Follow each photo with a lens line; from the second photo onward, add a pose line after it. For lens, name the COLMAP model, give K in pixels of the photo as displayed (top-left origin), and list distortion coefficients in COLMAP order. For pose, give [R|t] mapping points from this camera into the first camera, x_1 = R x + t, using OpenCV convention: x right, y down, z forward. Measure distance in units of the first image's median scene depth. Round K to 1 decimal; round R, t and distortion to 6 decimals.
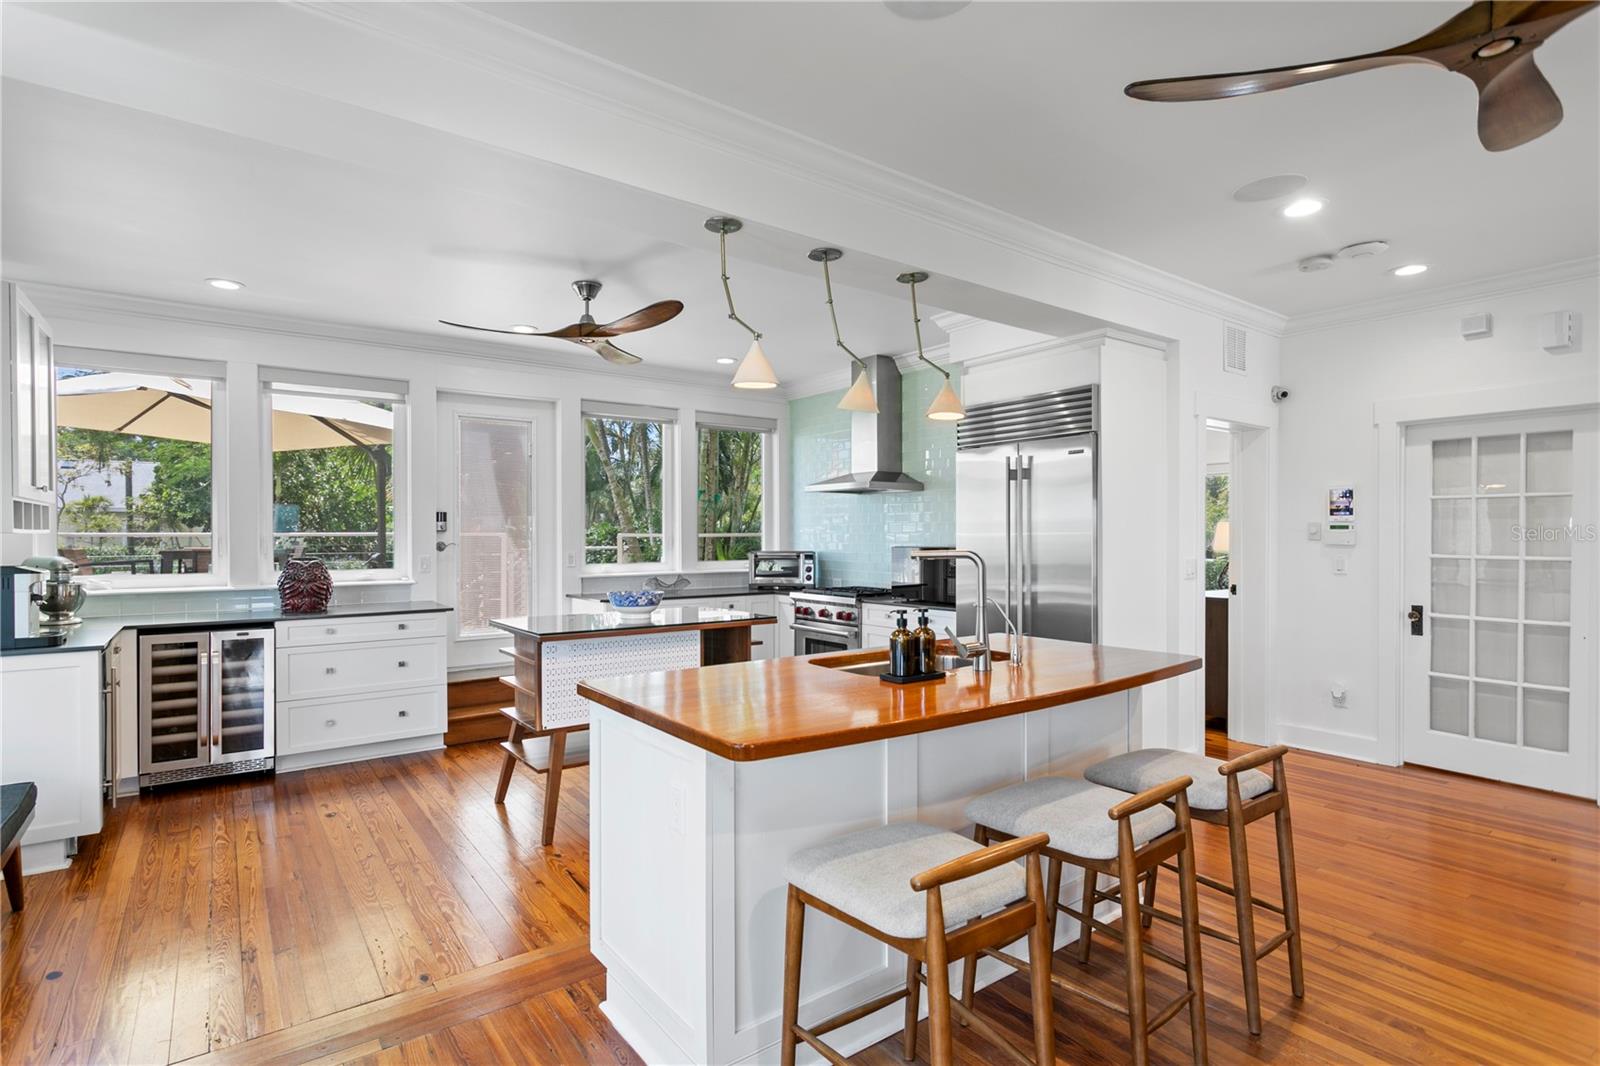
lens RADIAL K [[814.9, 0, 802.0], [0, 814.9, 533.2], [0, 0, 1]] dist [0.001667, -0.000615]
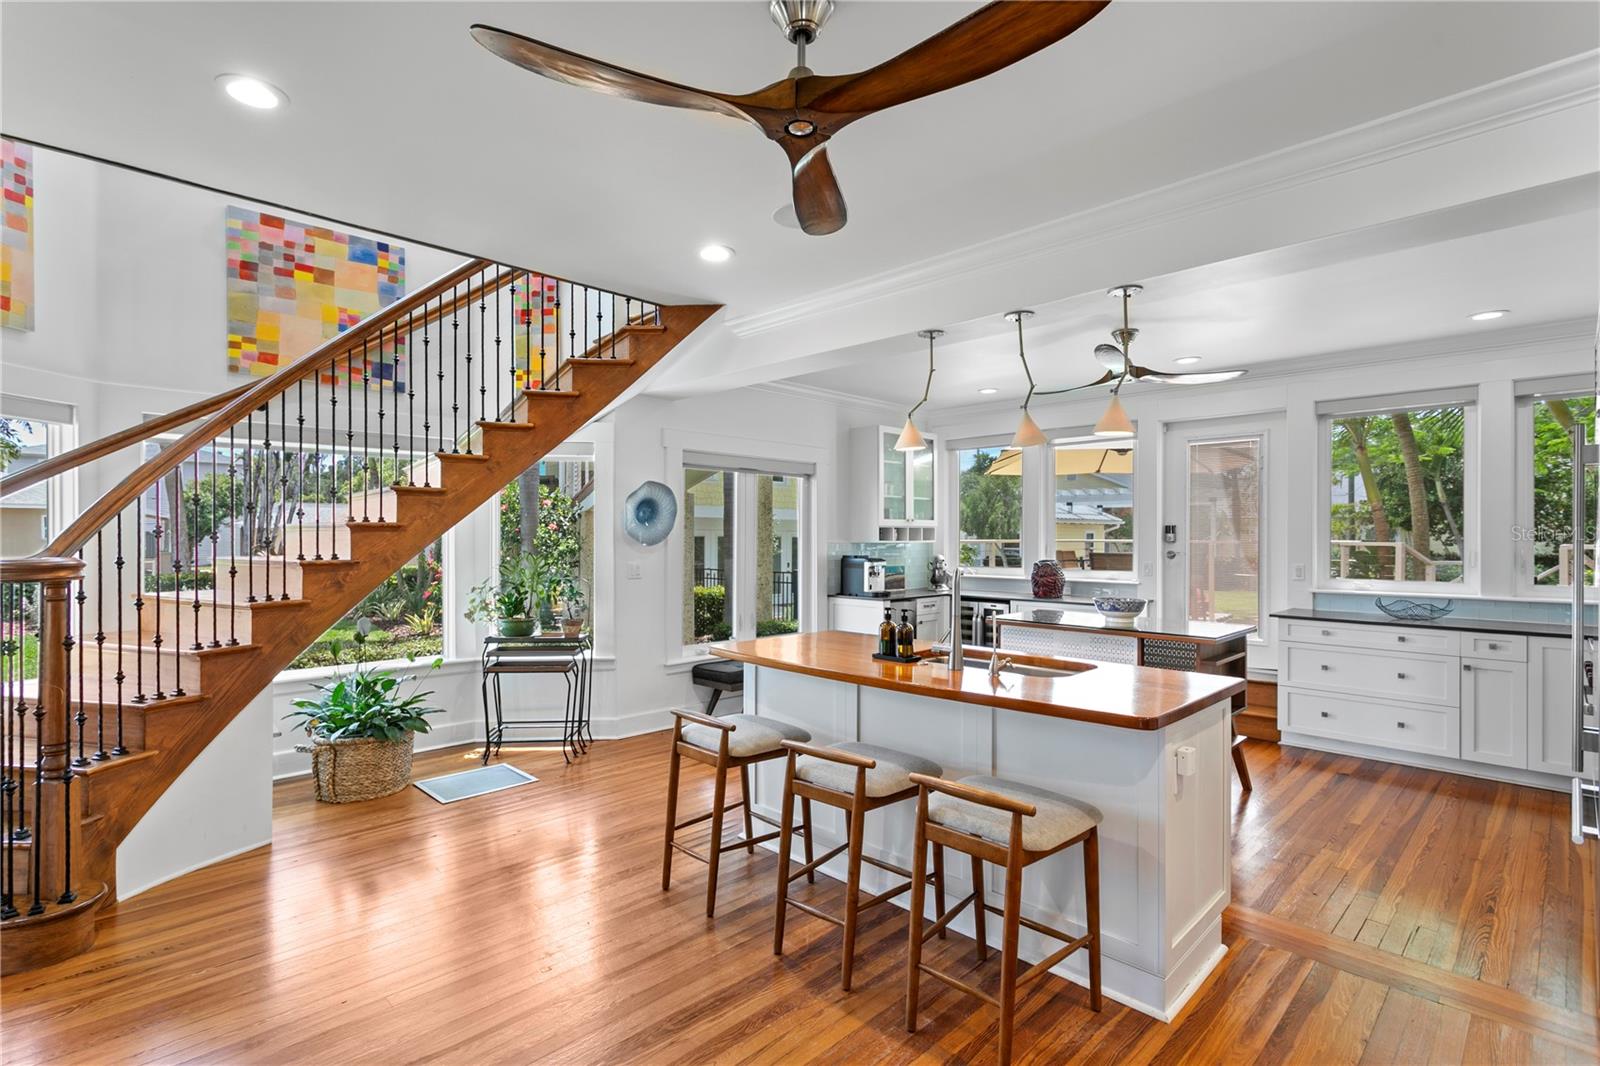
lens RADIAL K [[776.5, 0, 794.8], [0, 776.5, 543.5], [0, 0, 1]] dist [-0.005100, 0.002467]
pose [[0.137298, 0.008005, -0.990497, 0.594423], [-0.003077, 0.999966, 0.007655, -0.007121], [0.990525, 0.001997, 0.137318, 0.310734]]
